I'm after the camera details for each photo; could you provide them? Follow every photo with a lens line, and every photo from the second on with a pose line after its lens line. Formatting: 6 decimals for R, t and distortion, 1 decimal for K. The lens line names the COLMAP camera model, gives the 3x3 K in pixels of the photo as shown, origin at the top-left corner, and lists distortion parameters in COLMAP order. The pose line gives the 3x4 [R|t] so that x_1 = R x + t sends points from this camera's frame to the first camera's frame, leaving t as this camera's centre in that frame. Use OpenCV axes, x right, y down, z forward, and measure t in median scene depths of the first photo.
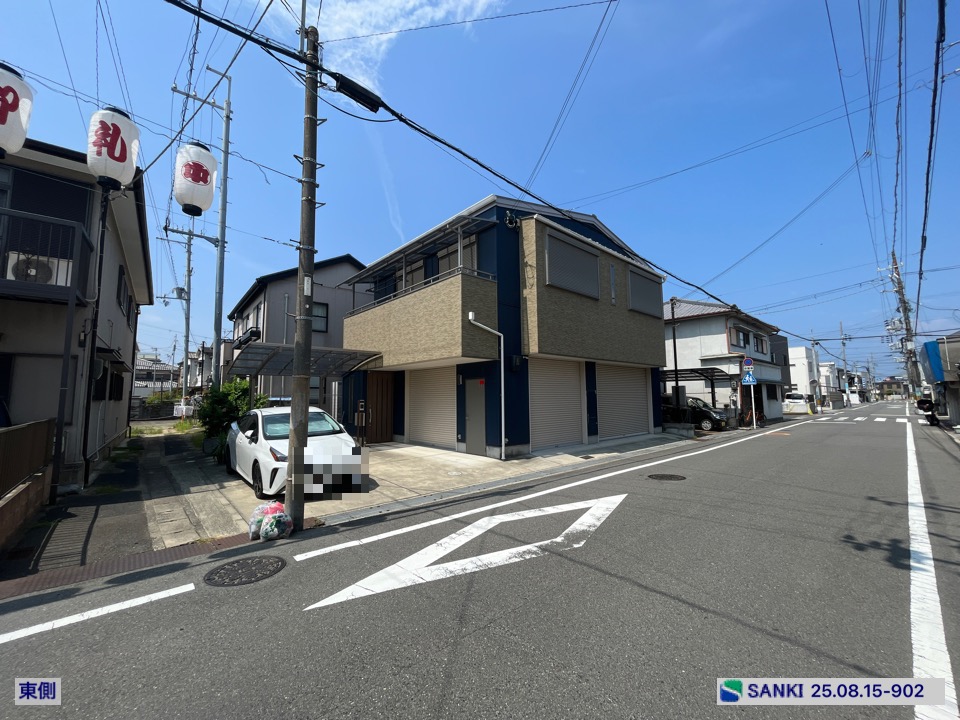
lens RADIAL K [[385.9, 0, 478.3], [0, 385.9, 358.5], [0, 0, 1]] dist [-0.003284, 0.000694]
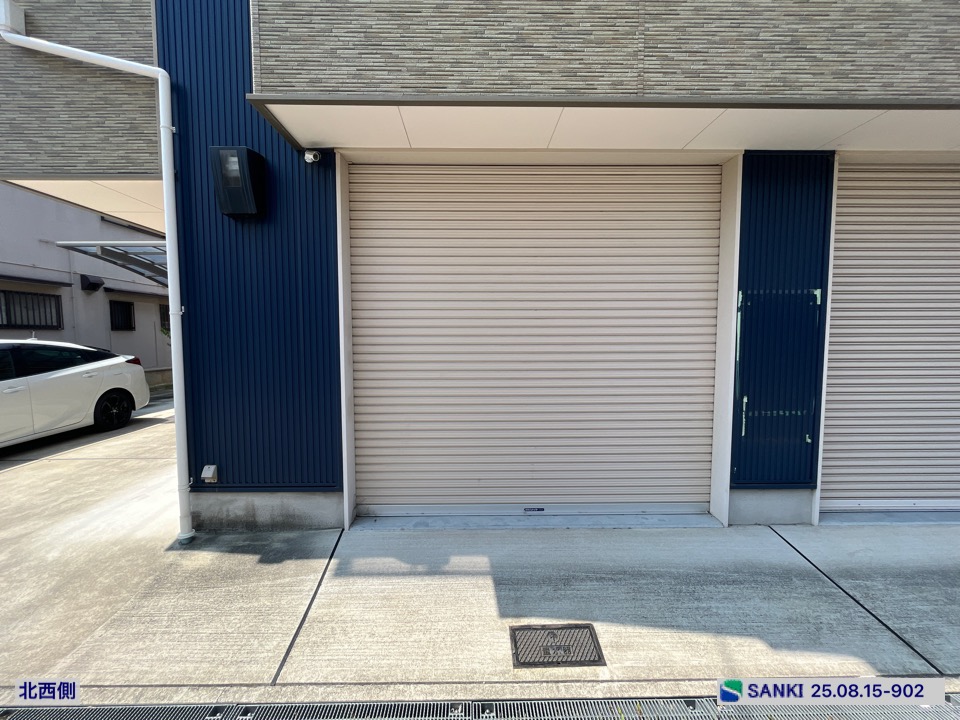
lens RADIAL K [[385.9, 0, 477.1], [0, 385.9, 359.9], [0, 0, 1]] dist [-0.003284, 0.000694]
pose [[0.751311, 0.051441, -0.657940, 0.326874], [0.061646, 0.987128, 0.147573, 0.083761], [0.657063, -0.151432, 0.738469, 0.765835]]
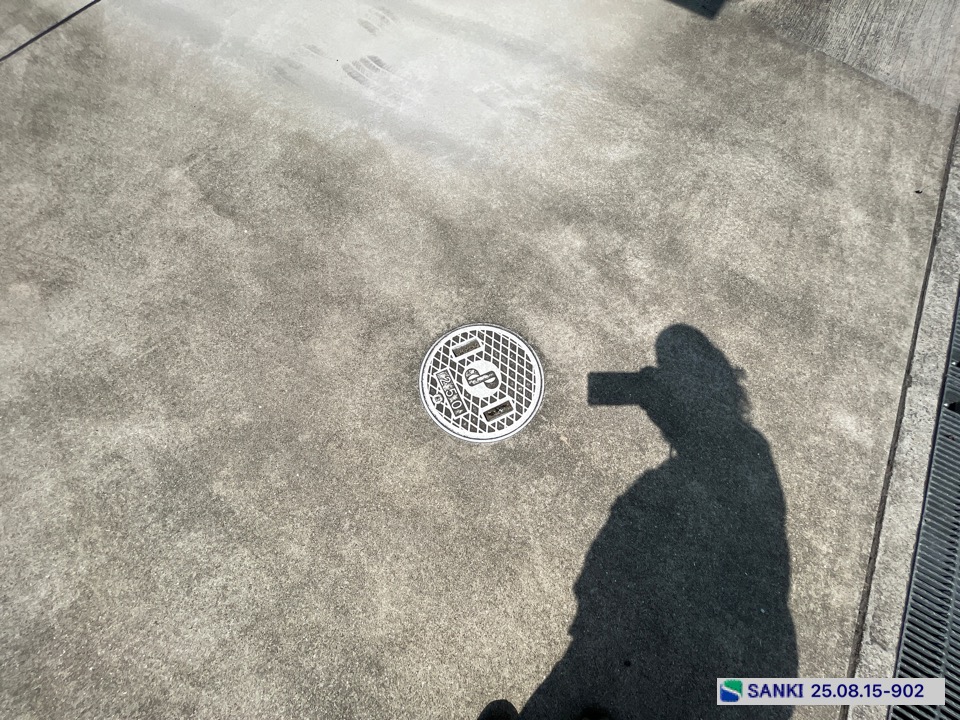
lens RADIAL K [[385.9, 0, 475.8], [0, 385.9, 359.8], [0, 0, 1]] dist [-0.003284, 0.000694]
pose [[0.961113, -0.255582, 0.104597, -0.051771], [-0.023733, 0.300914, 0.953356, 0.136227], [-0.275135, -0.918765, 0.283146, 0.686878]]
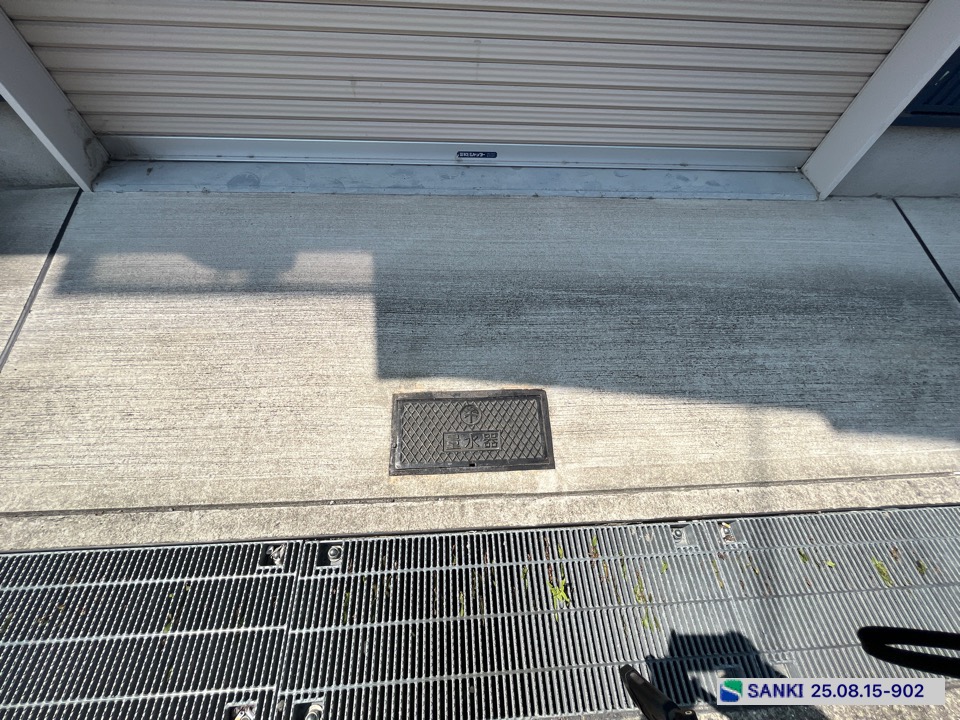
lens RADIAL K [[385.9, 0, 476.5], [0, 385.9, 359.9], [0, 0, 1]] dist [-0.003284, 0.000694]
pose [[0.775439, 0.547998, -0.313676, 0.271476], [0.009902, 0.486163, 0.873812, 0.141108], [0.631345, -0.680694, 0.371563, 0.867105]]
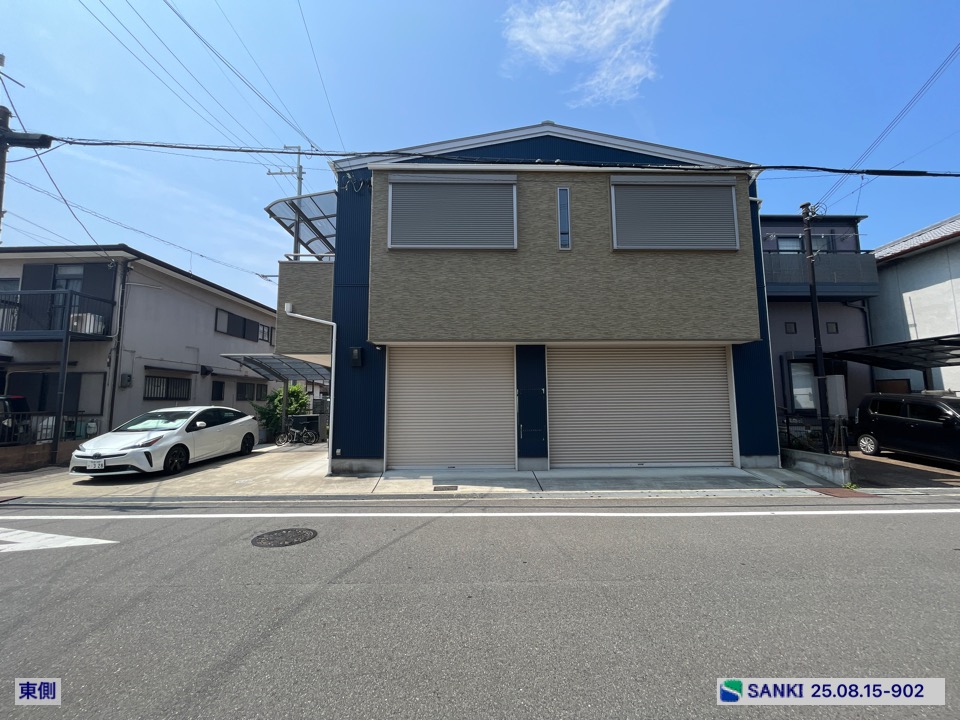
lens RADIAL K [[385.9, 0, 477.4], [0, 385.9, 360.0], [0, 0, 1]] dist [-0.003284, 0.000694]
pose [[0.757716, -0.062965, -0.649540, 0.690929], [0.064096, 0.997702, -0.021945, 0.045063], [0.649430, -0.025005, 0.760011, 0.470145]]
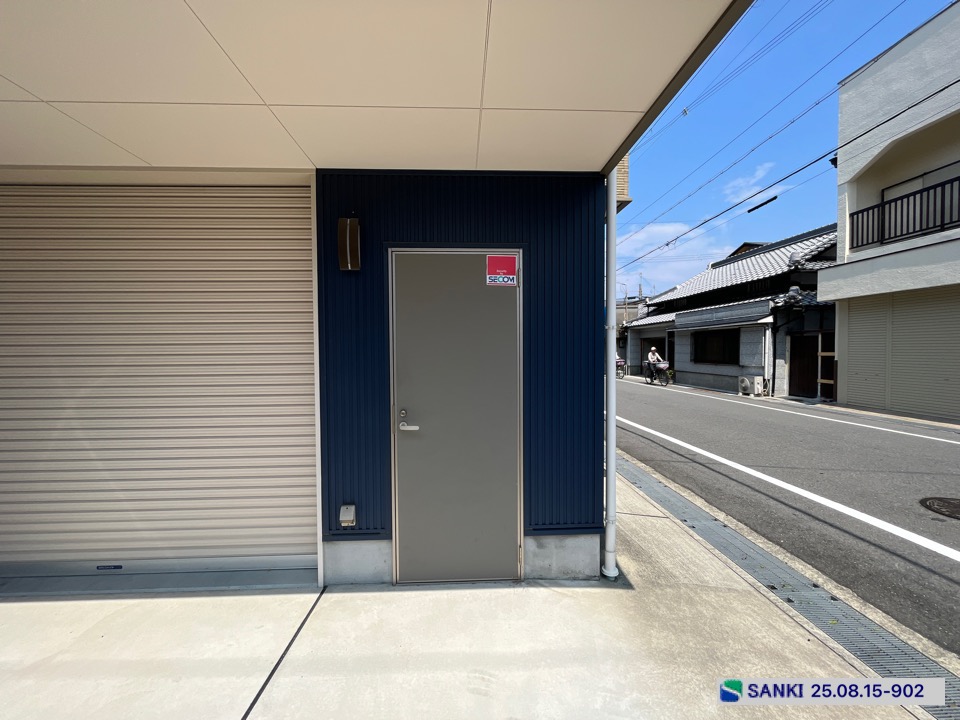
lens RADIAL K [[385.9, 0, 476.6], [0, 385.9, 359.3], [0, 0, 1]] dist [-0.003284, 0.000694]
pose [[0.635724, -0.014286, 0.771784, -0.150389], [-0.076256, 0.993776, 0.081207, 0.084948], [-0.768140, -0.110478, 0.630678, 0.742752]]
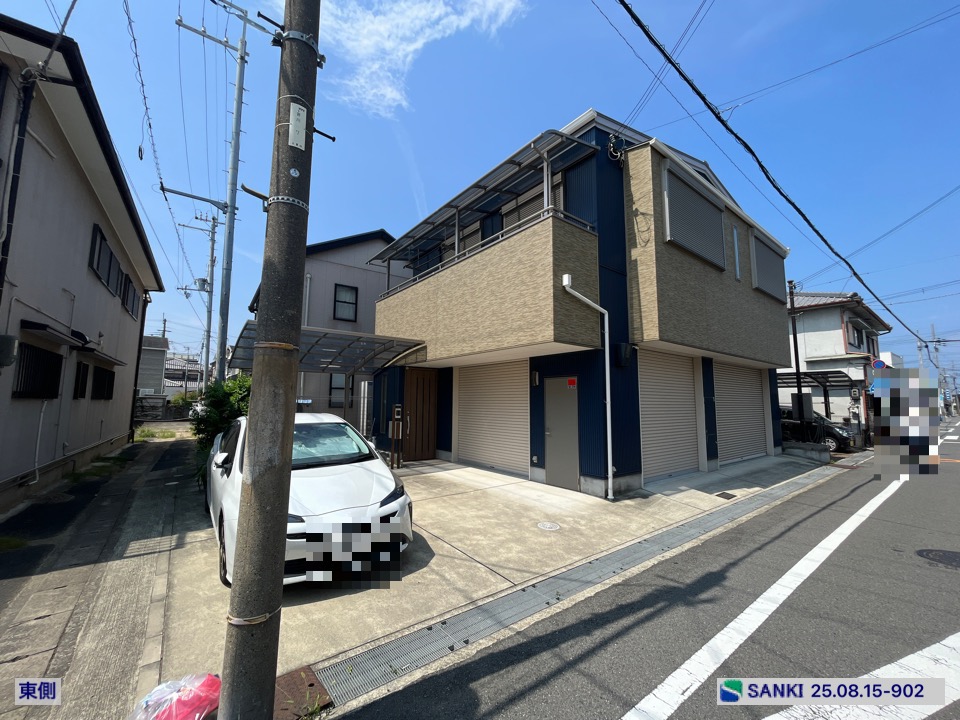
lens RADIAL K [[385.9, 0, 476.7], [0, 385.9, 360.4], [0, 0, 1]] dist [-0.003284, 0.000694]
pose [[0.997235, 0.010307, -0.073601, -0.094866], [-0.010964, 0.999904, -0.008531, 0.026161], [0.073506, 0.009314, 0.997251, 0.259068]]
